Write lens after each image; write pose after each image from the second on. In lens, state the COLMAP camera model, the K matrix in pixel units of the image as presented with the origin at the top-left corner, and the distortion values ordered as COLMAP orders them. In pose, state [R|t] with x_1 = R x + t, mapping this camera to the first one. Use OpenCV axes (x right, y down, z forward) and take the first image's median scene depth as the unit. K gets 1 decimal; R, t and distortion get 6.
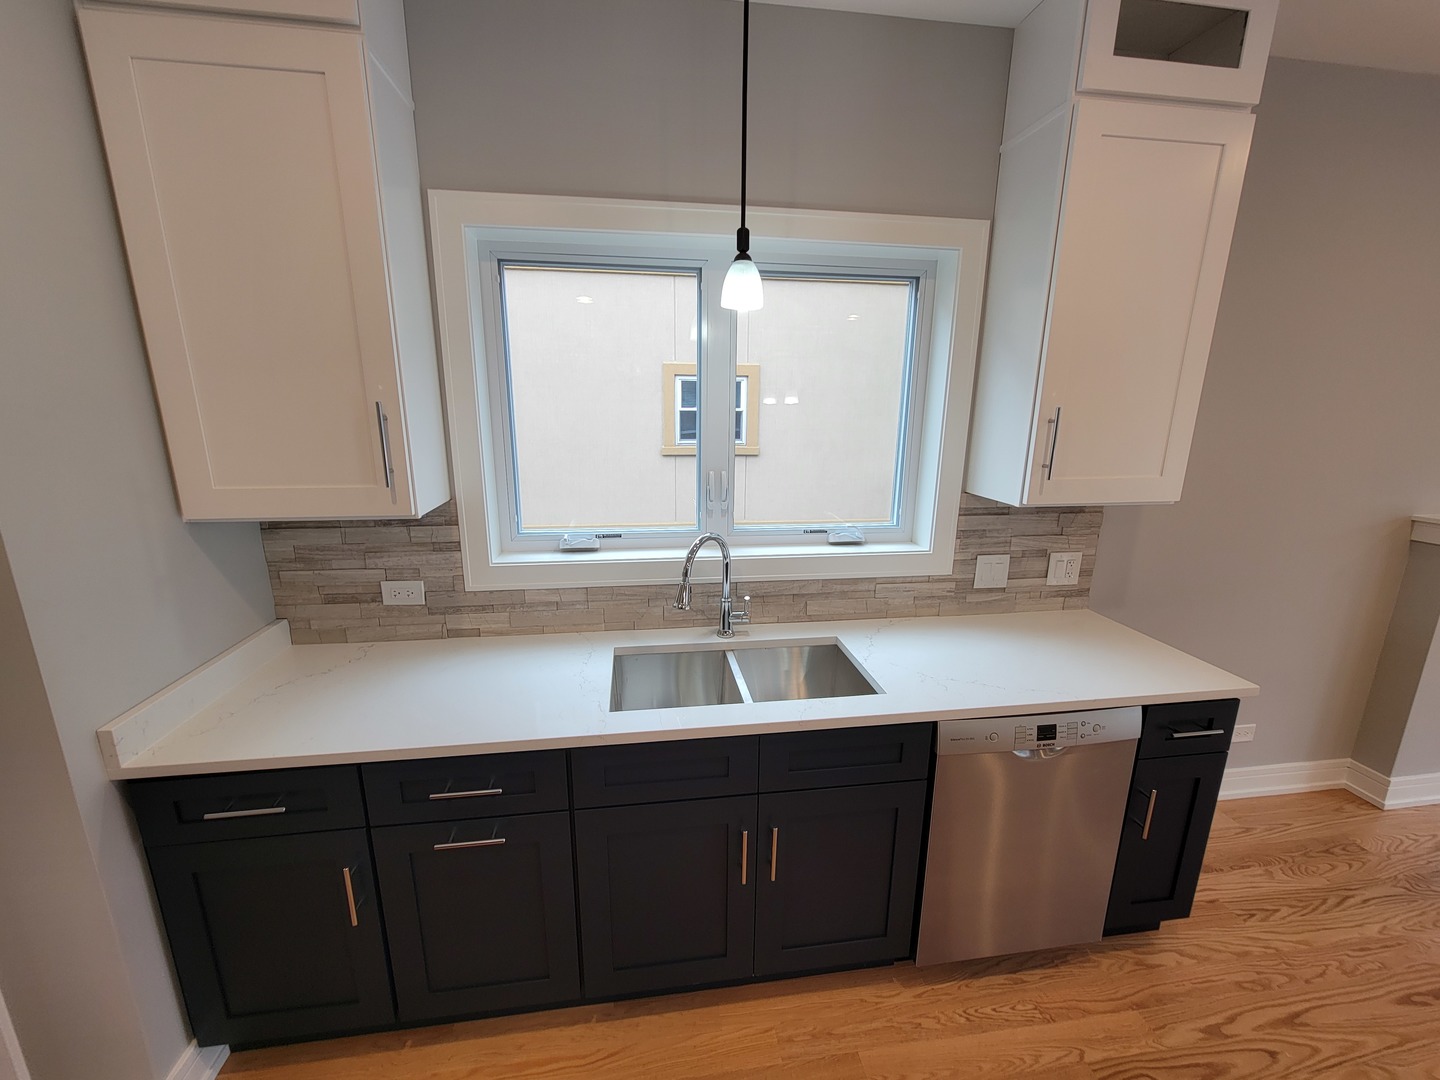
lens RADIAL K [[584.7, 0, 716.8], [0, 584.7, 542.1], [0, 0, 1]] dist [-0.001560, 0.000136]
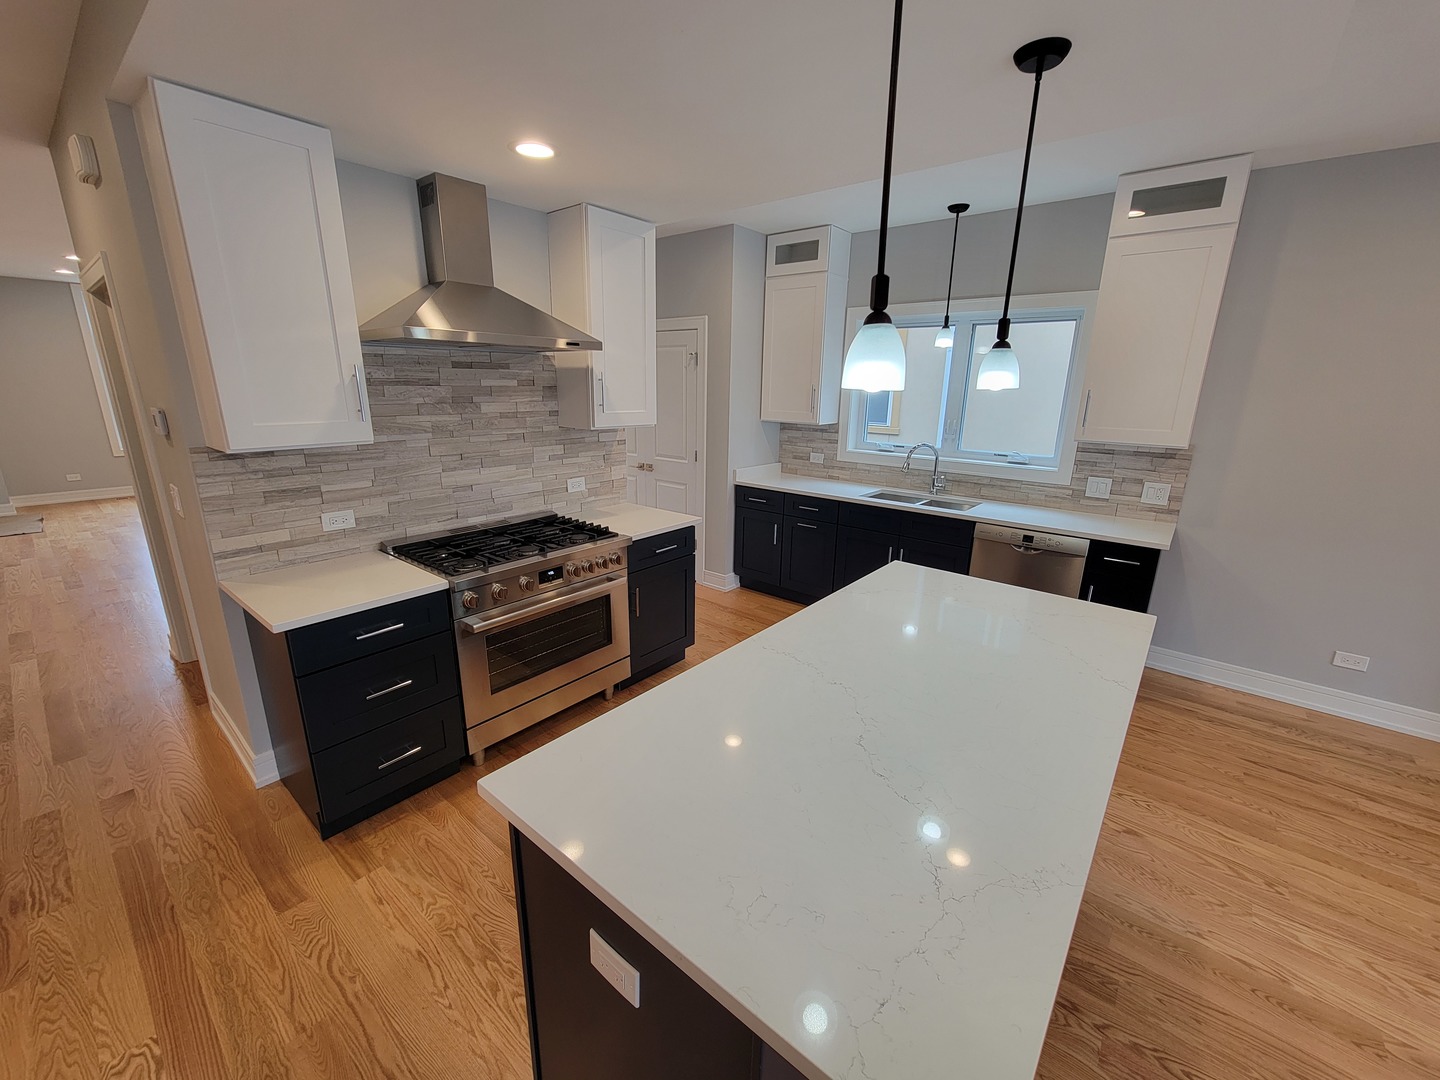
lens RADIAL K [[583.9, 0, 717.9], [0, 583.9, 544.2], [0, 0, 1]] dist [-0.002272, -0.000307]
pose [[0.672296, 0.202113, -0.712157, 1.116402], [-0.181421, 0.977655, 0.106196, 0.268431], [0.717707, 0.057805, 0.693941, -1.122987]]
